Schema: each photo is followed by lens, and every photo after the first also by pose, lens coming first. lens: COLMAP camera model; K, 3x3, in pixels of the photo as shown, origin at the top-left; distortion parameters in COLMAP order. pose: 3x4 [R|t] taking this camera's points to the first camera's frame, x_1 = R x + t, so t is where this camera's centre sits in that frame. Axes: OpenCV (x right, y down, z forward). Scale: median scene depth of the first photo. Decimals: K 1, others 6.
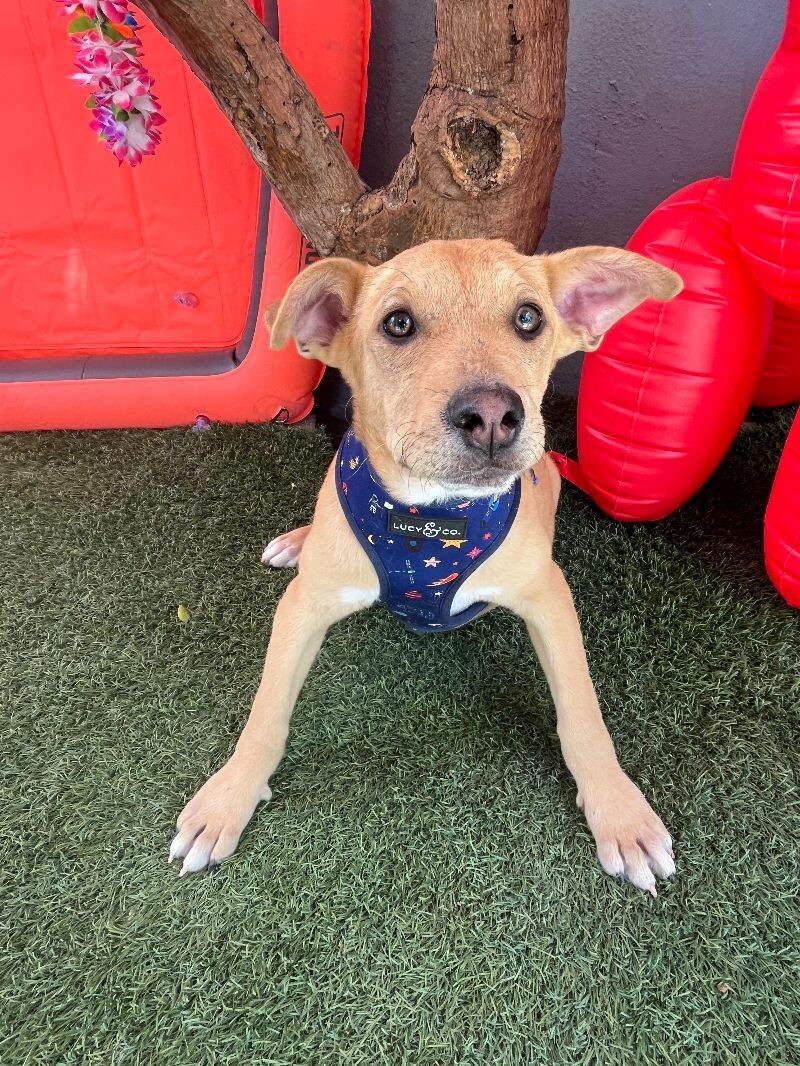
lens RADIAL K [[725.9, 0, 417.2], [0, 725.9, 517.8], [0, 0, 1]] dist [-0.007723, 0.001841]
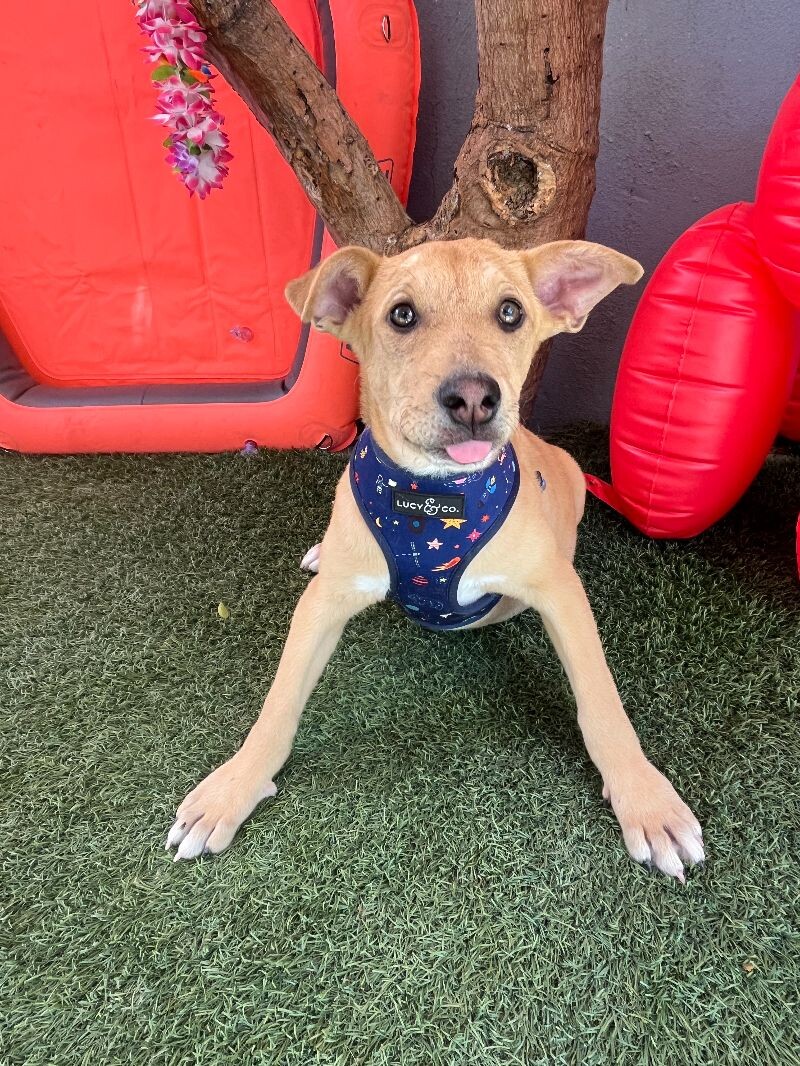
lens RADIAL K [[725.9, 0, 413.0], [0, 725.9, 522.6], [0, 0, 1]] dist [-0.007723, 0.001841]
pose [[0.997623, 0.023903, -0.064627, 0.013554], [-0.029653, 0.995543, -0.089524, 0.097308], [0.062199, 0.091228, 0.993886, -0.029931]]
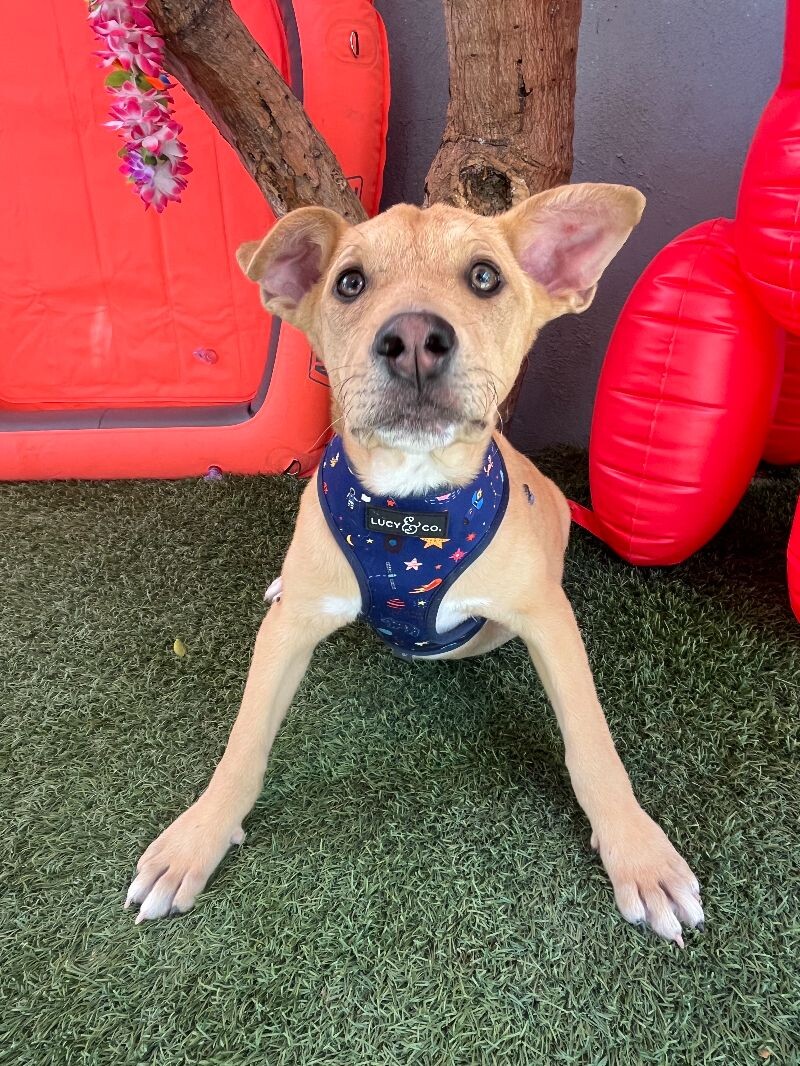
lens RADIAL K [[725.9, 0, 415.5], [0, 725.9, 517.4], [0, 0, 1]] dist [-0.007723, 0.001841]
pose [[0.999503, 0.015137, -0.027652, 0.014895], [-0.018744, 0.990636, -0.135239, 0.090319], [0.025346, 0.135690, 0.990427, 0.034503]]
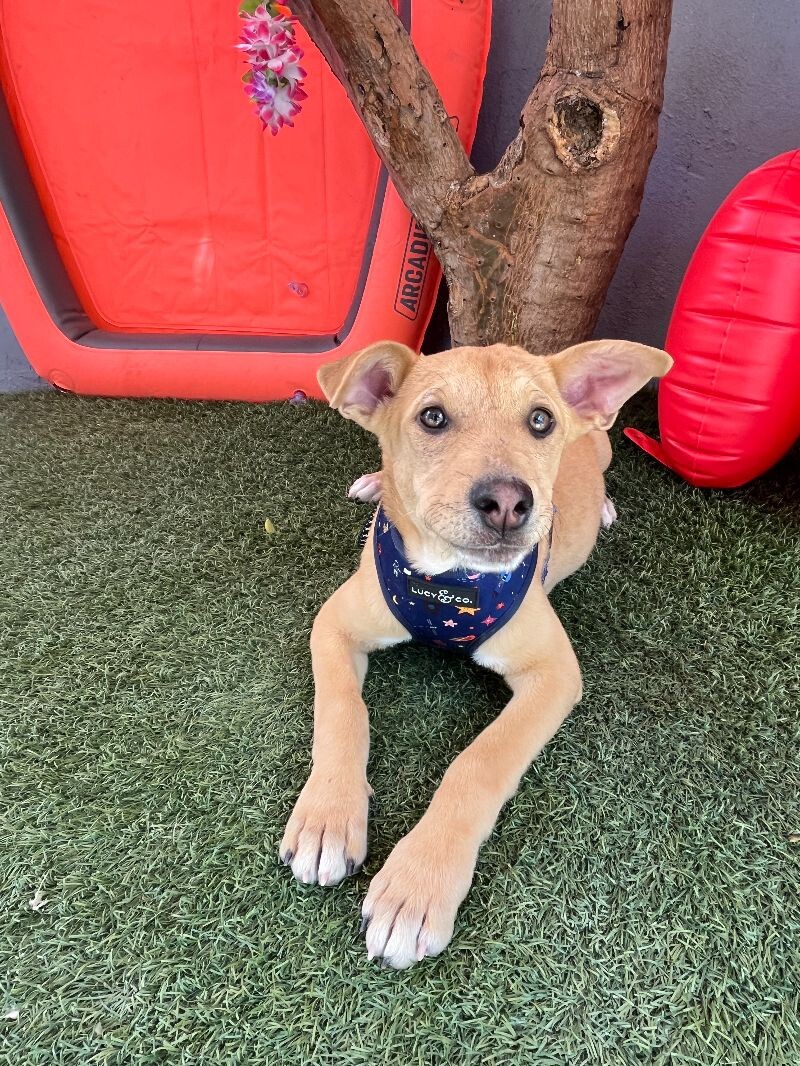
lens RADIAL K [[725.9, 0, 417.0], [0, 725.9, 518.3], [0, 0, 1]] dist [-0.007723, 0.001841]
pose [[0.992017, 0.082081, -0.095739, -0.009738], [-0.094003, 0.987372, -0.127512, 0.249810], [0.084063, 0.135494, 0.987206, -0.030511]]
